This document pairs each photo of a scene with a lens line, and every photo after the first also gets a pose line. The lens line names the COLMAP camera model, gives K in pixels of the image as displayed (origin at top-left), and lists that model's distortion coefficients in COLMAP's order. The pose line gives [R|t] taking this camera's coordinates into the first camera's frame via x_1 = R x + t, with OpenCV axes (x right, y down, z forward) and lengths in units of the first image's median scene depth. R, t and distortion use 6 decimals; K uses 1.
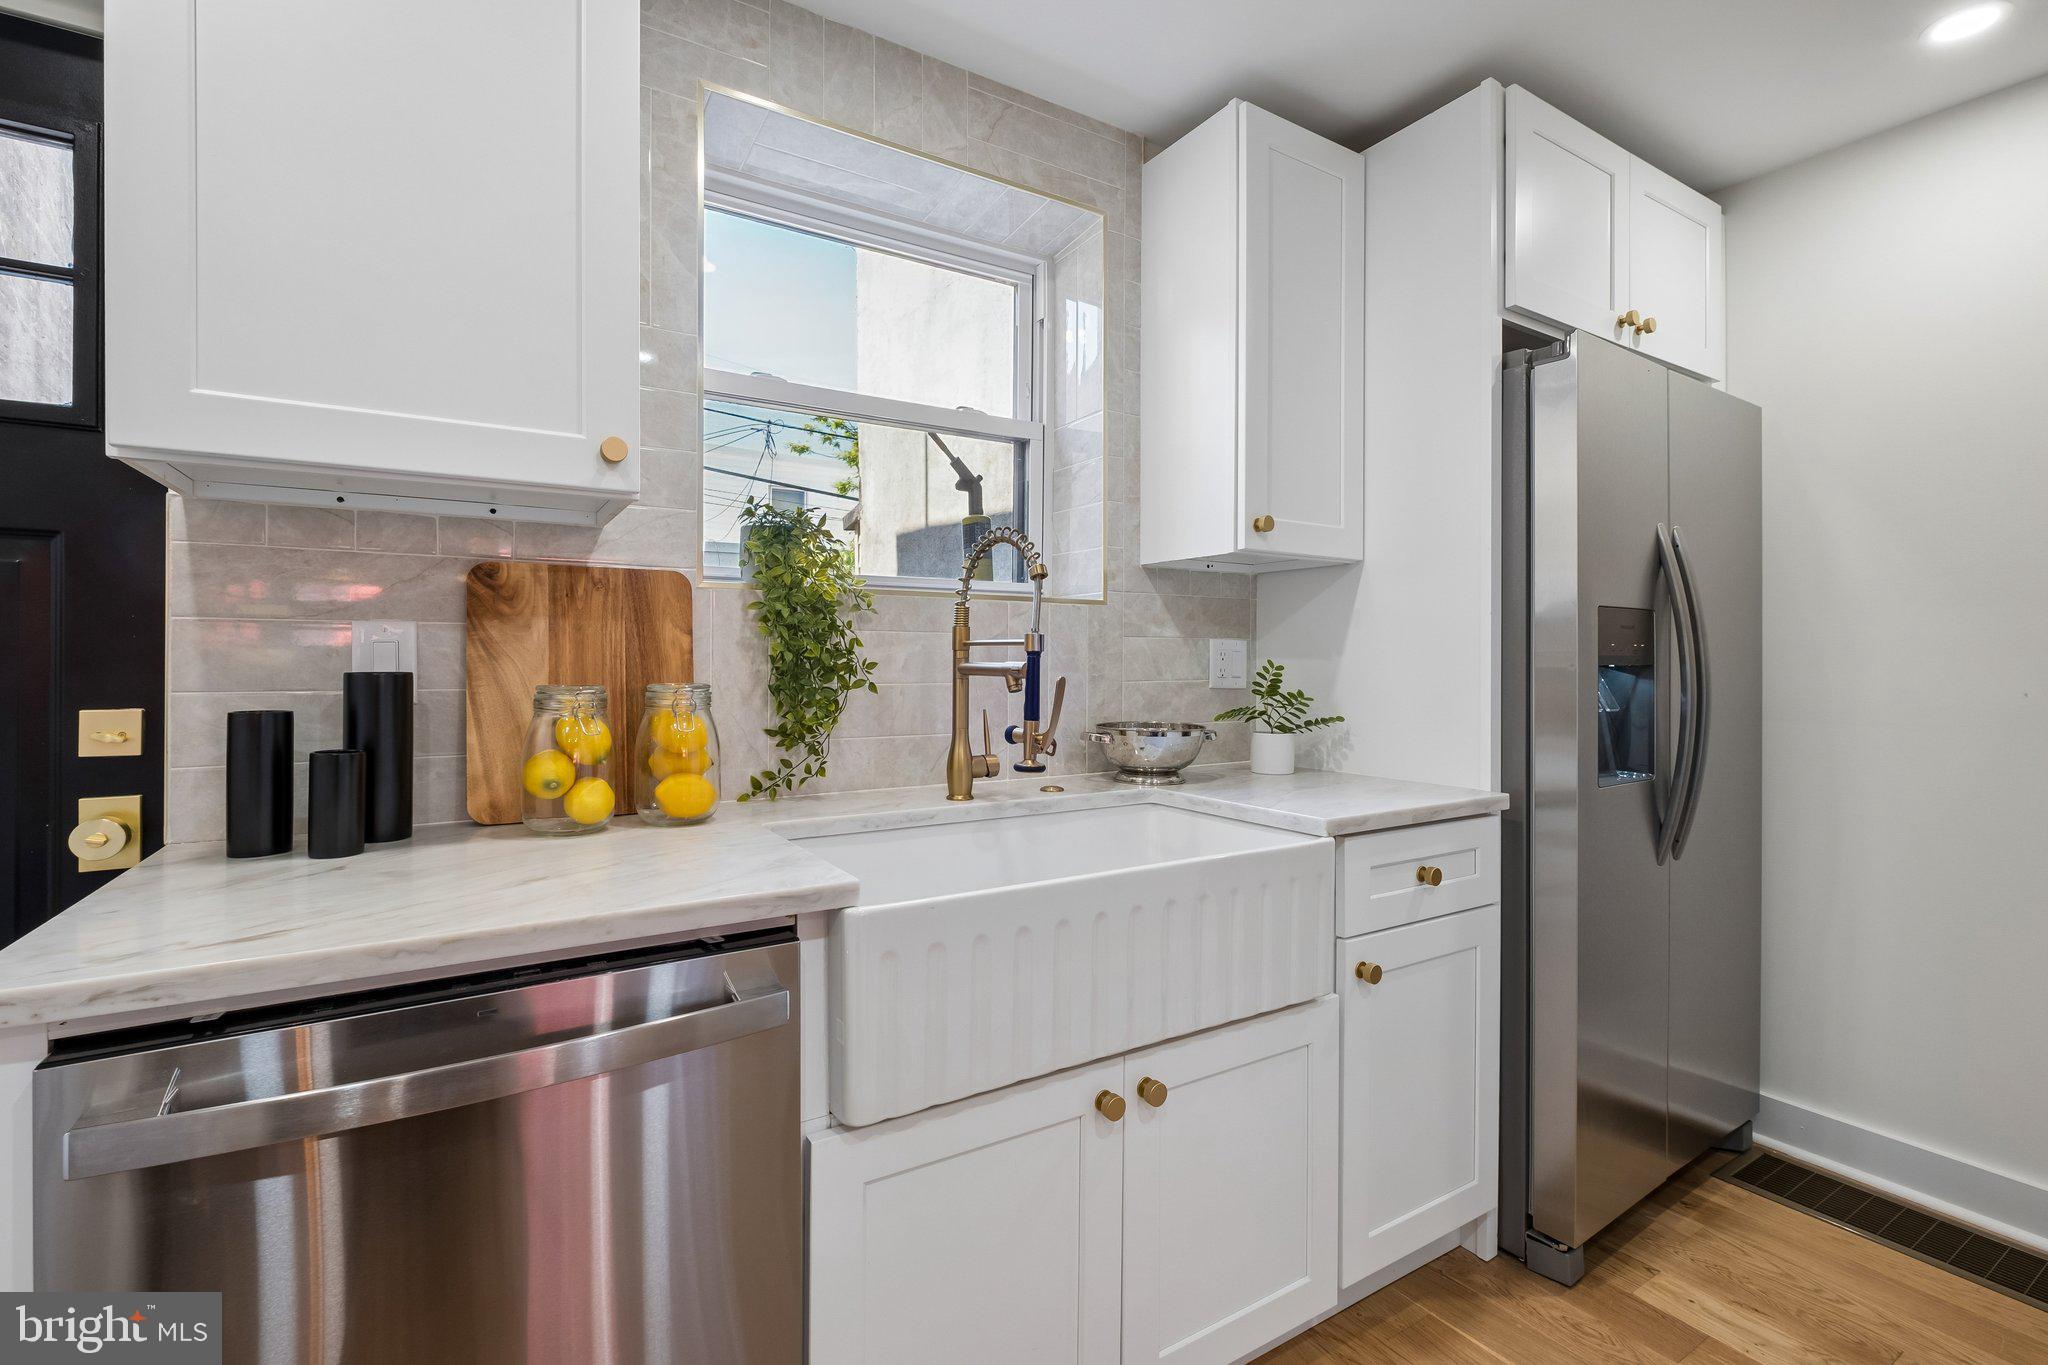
lens RADIAL K [[907.3, 0, 1012.1], [0, 907.3, 663.4], [0, 0, 1]] dist [-0.005505, -0.000433]
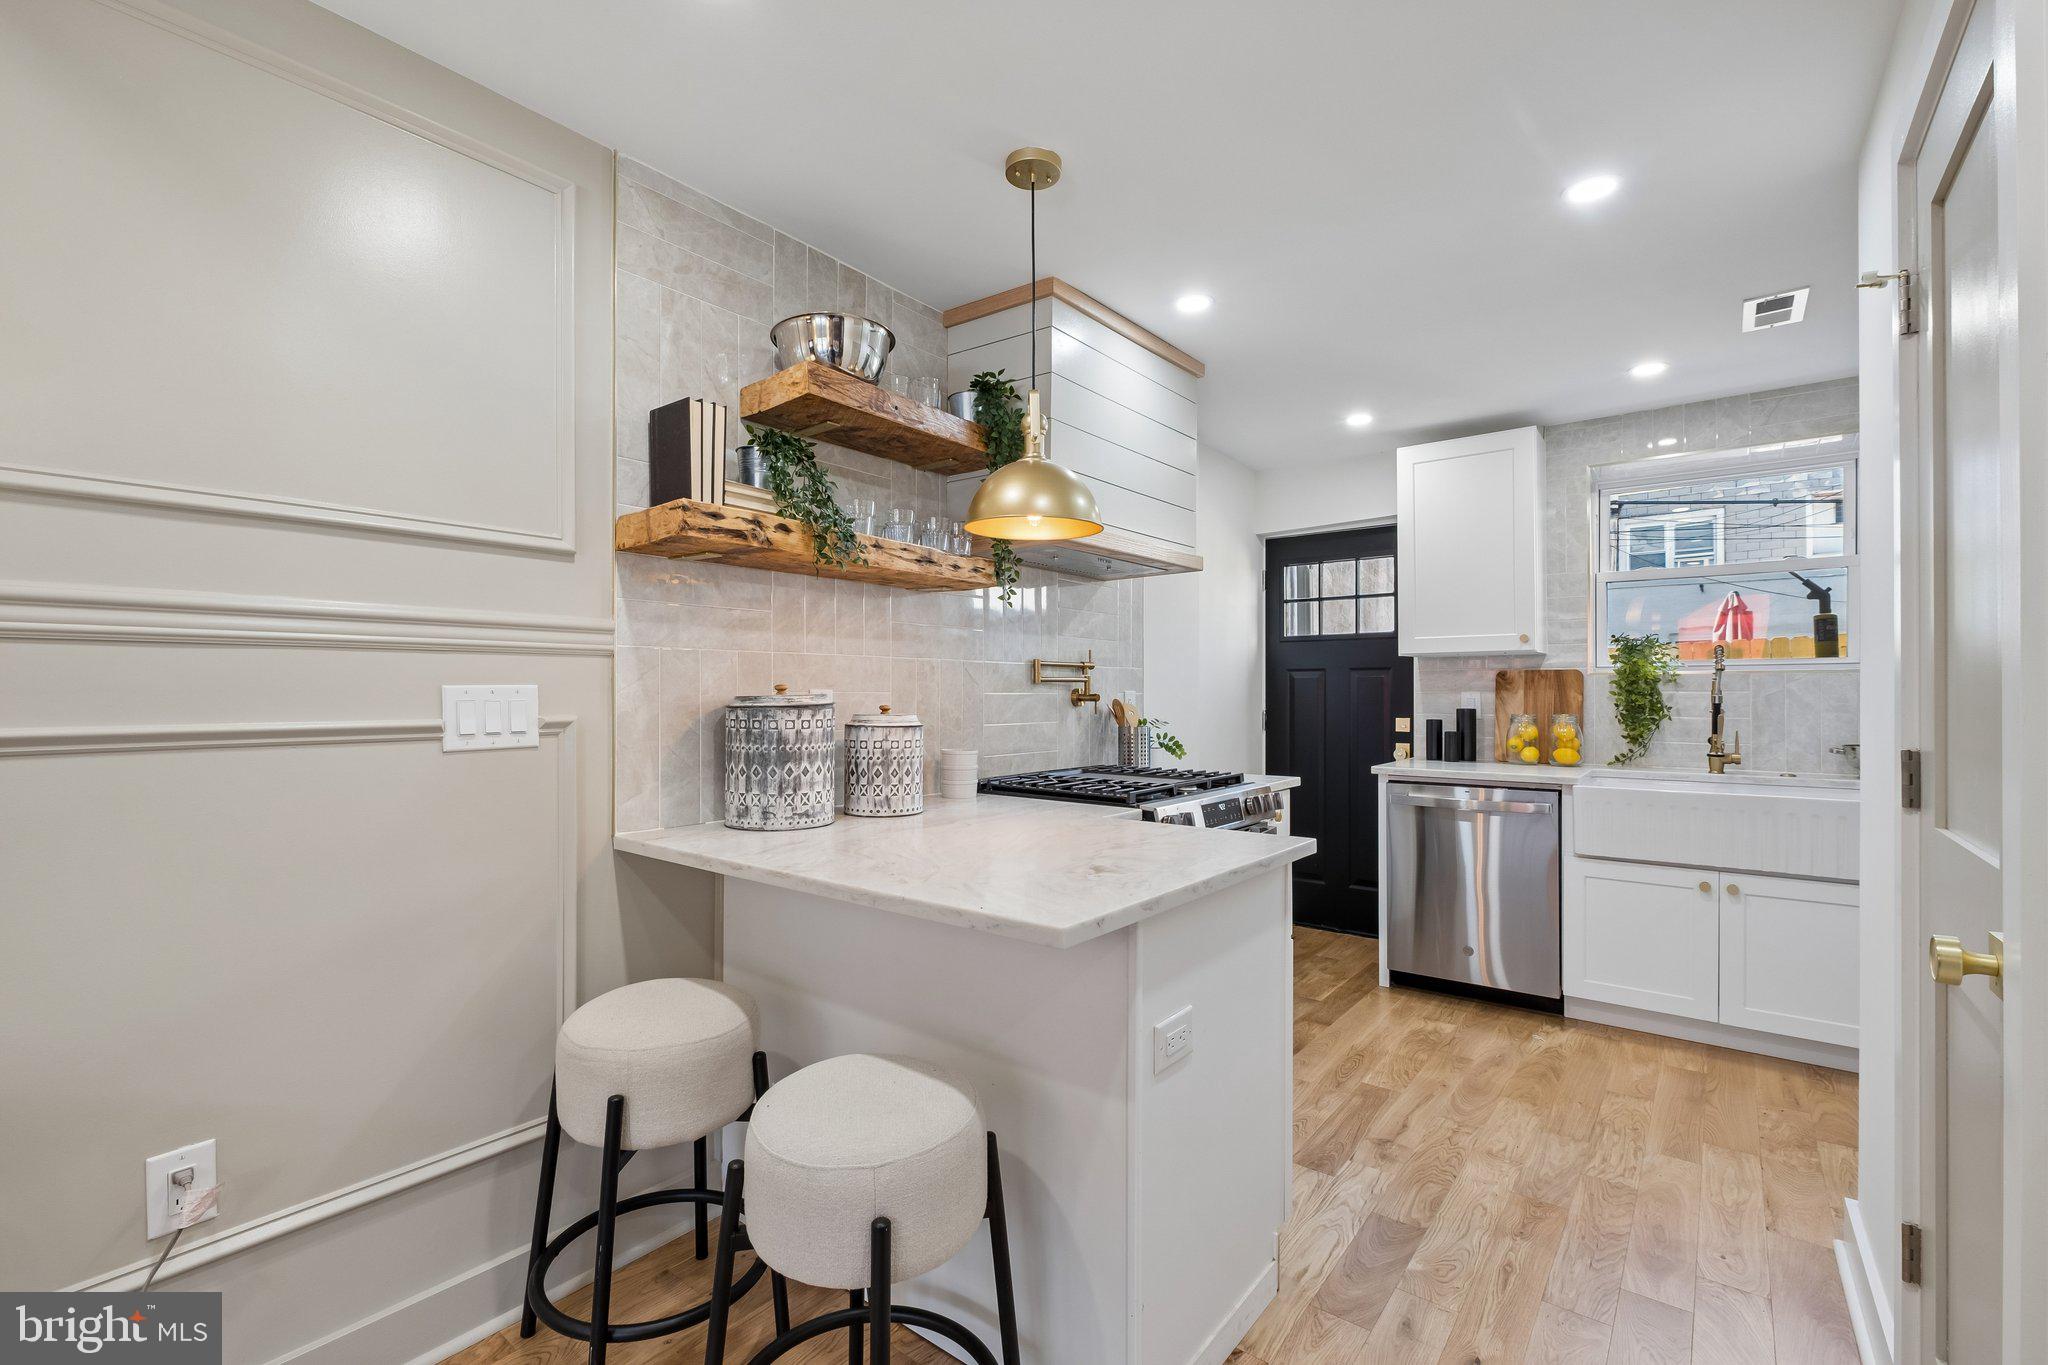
lens RADIAL K [[907.3, 0, 1010.8], [0, 907.3, 685.9], [0, 0, 1]] dist [-0.005505, -0.000433]
pose [[0.346889, -0.011638, -0.937834, 1.586573], [-0.001352, 0.999916, -0.012908, -0.024919], [0.937905, 0.005745, 0.346845, -1.474653]]
